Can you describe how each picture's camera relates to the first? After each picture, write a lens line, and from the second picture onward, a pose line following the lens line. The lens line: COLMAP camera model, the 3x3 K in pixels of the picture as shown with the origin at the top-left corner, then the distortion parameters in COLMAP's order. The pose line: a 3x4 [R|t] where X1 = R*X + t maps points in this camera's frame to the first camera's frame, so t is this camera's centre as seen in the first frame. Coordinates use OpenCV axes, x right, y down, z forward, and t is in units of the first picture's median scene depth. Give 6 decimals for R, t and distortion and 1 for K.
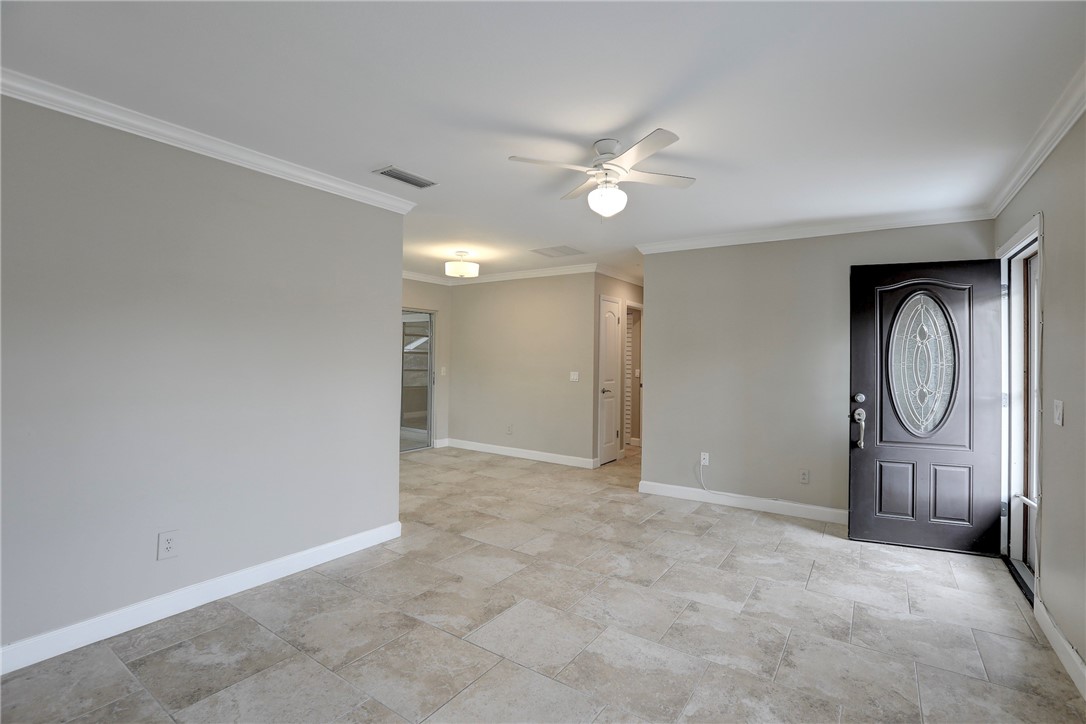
lens RADIAL K [[494.8, 0, 557.7], [0, 494.8, 351.7], [0, 0, 1]] dist [-0.041436, 0.010650]
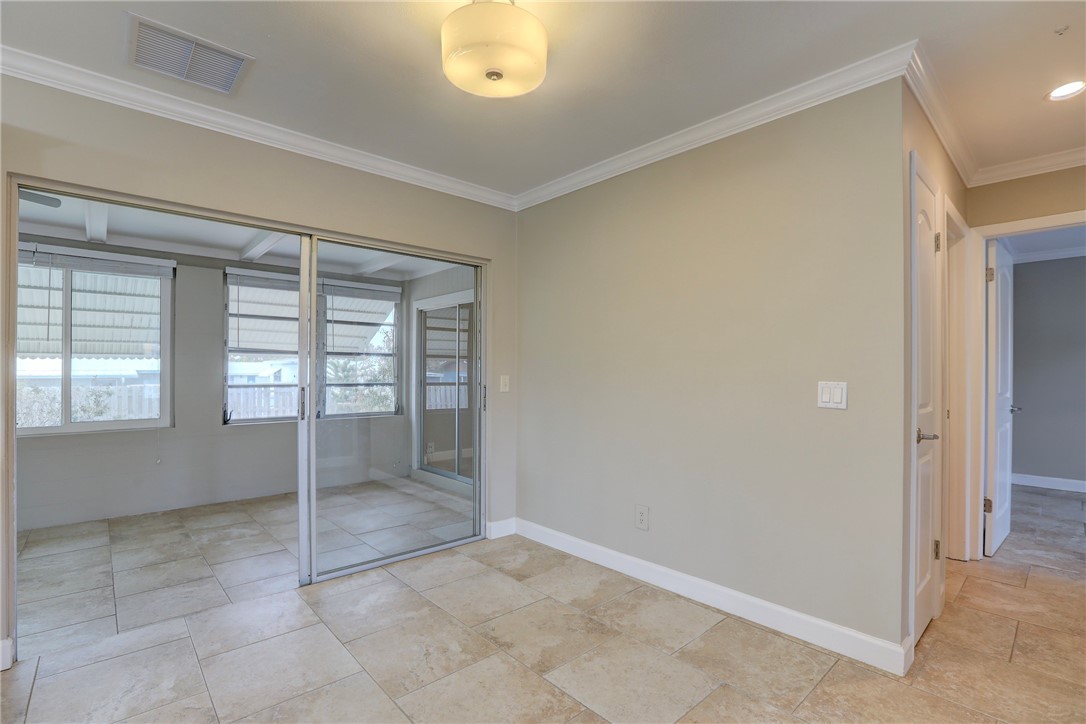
lens RADIAL K [[494.8, 0, 551.1], [0, 494.8, 370.9], [0, 0, 1]] dist [-0.041436, 0.010650]
pose [[0.967520, -0.012892, -0.252466, -0.130841], [0.014438, 0.999887, 0.004270, 0.054545], [0.252383, -0.007777, 0.967596, 1.150432]]
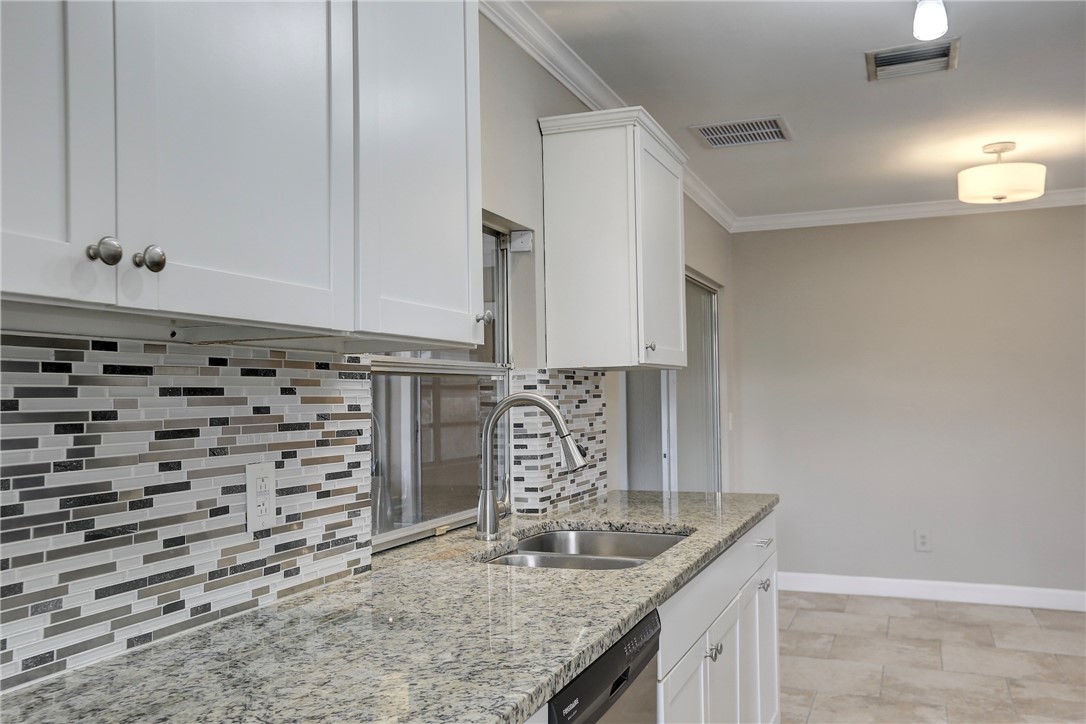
lens RADIAL K [[938.9, 0, 566.7], [0, 938.9, 365.8], [0, 0, 1]] dist [0.018986, 0.077288]
pose [[0.977783, -0.025181, 0.208104, -1.210455], [0.029614, 0.999395, -0.018217, 0.003099], [-0.207519, 0.023975, 0.977937, 0.425510]]
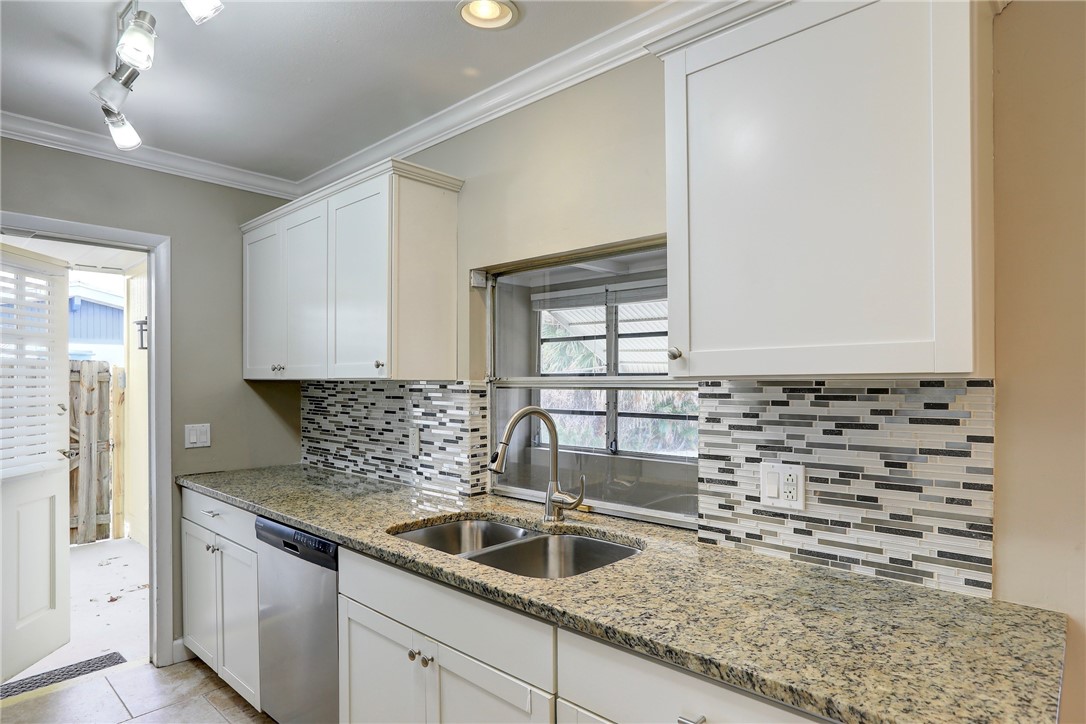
lens RADIAL K [[595.4, 0, 539.6], [0, 595.4, 382.8], [0, 0, 1]] dist [-0.038346, 0.018529]
pose [[-0.175778, -0.011451, -0.984363, -0.527655], [0.011929, 0.999834, -0.013761, -0.004659], [0.984358, -0.014161, -0.175612, 1.259268]]
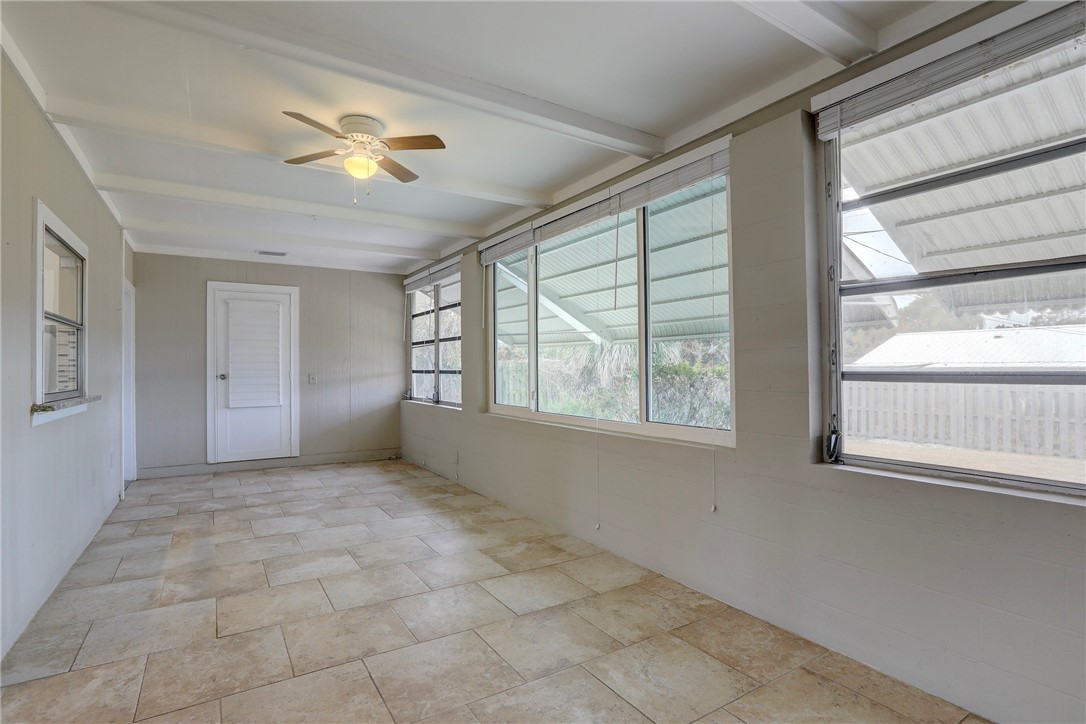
lens RADIAL K [[525.4, 0, 536.9], [0, 525.4, 362.8], [0, 0, 1]] dist [-0.017564, 0.001507]
pose [[-0.430450, -0.022739, -0.902328, -0.705670], [0.011955, 0.999451, -0.030890, 0.097479], [0.902535, -0.024084, -0.429942, 2.322095]]
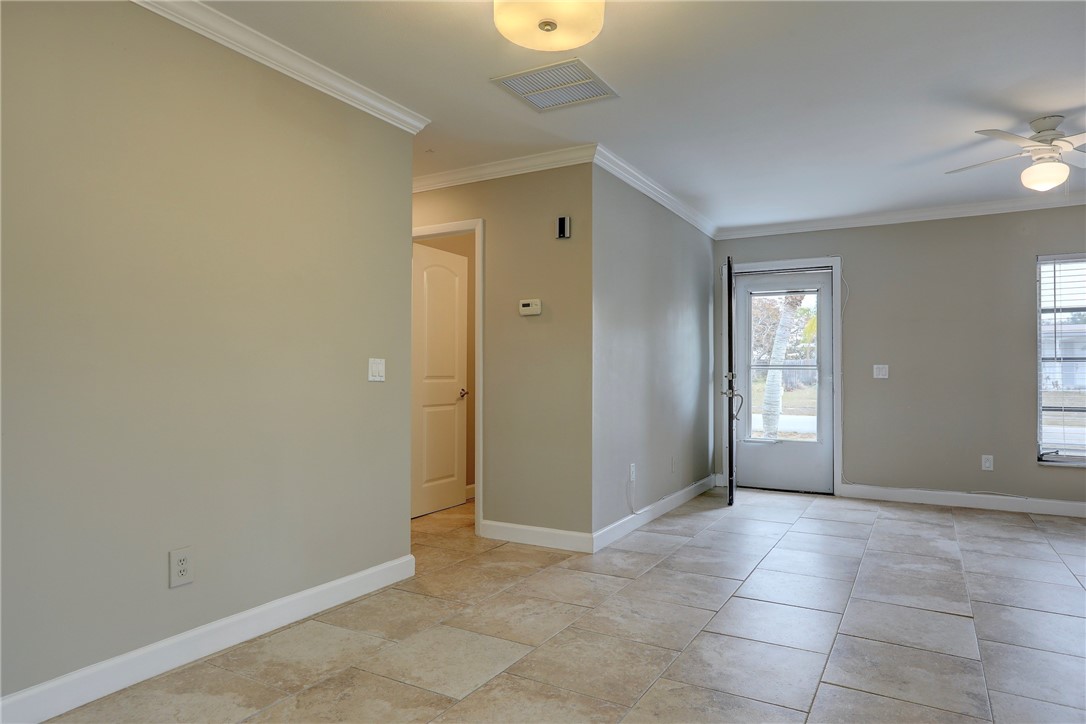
lens RADIAL K [[649.5, 0, 548.2], [0, 649.5, 366.8], [0, 0, 1]] dist [-0.042780, 0.035959]
pose [[-0.049712, -0.000773, 0.998763, -0.927833], [-0.015601, 0.999878, -0.000003, 0.089660], [-0.998642, -0.015582, -0.049718, 1.653783]]
